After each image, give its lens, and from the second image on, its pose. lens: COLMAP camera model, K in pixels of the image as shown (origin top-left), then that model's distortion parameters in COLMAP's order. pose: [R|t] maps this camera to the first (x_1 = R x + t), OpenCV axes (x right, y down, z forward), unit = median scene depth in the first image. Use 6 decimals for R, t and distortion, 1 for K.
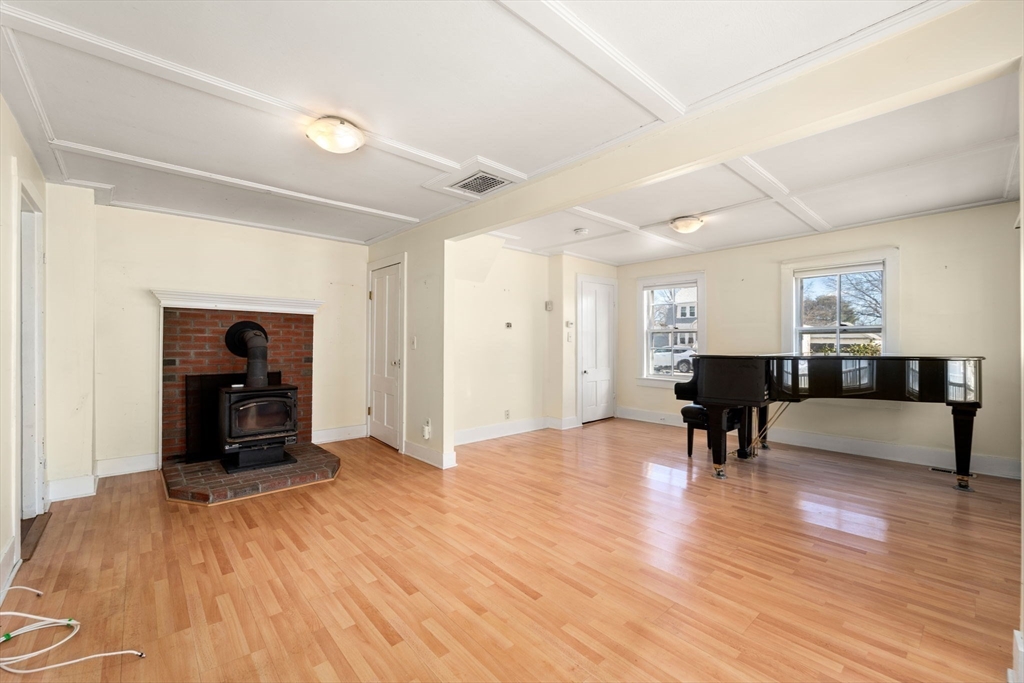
lens RADIAL K [[416.4, 0, 506.6], [0, 416.4, 341.9], [0, 0, 1]] dist [-0.003545, -0.000193]
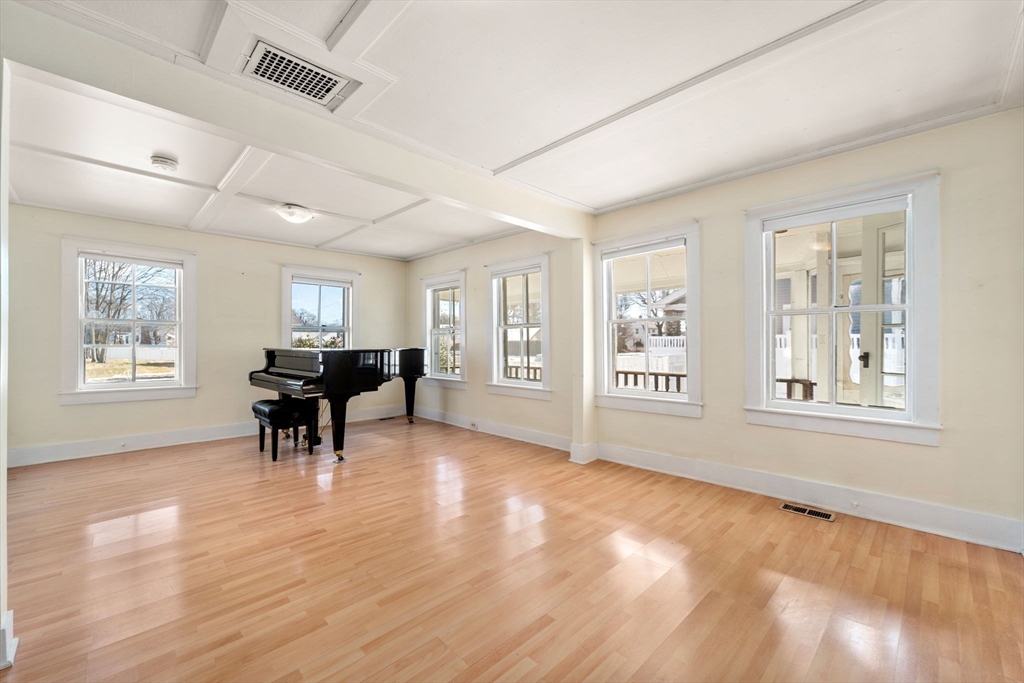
lens RADIAL K [[416.4, 0, 508.5], [0, 416.4, 341.9], [0, 0, 1]] dist [-0.003545, -0.000193]
pose [[-0.050726, 0.000162, 0.998713, -0.691786], [-0.005435, 0.999985, -0.000438, 0.011166], [-0.998698, -0.005451, -0.050724, 0.712897]]
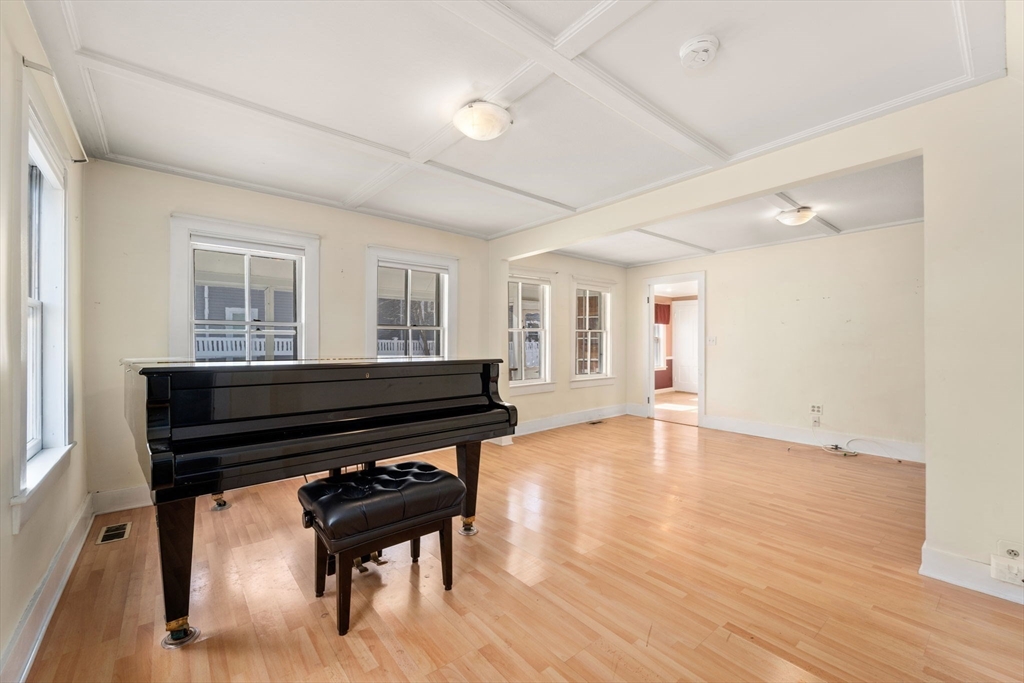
lens RADIAL K [[416.4, 0, 514.9], [0, 416.4, 343.8], [0, 0, 1]] dist [-0.003545, -0.000193]
pose [[-0.999563, 0.003579, 0.029356, 0.477135], [0.003248, 0.999931, -0.011329, 0.018988], [-0.029395, -0.011228, -0.999505, 1.978058]]
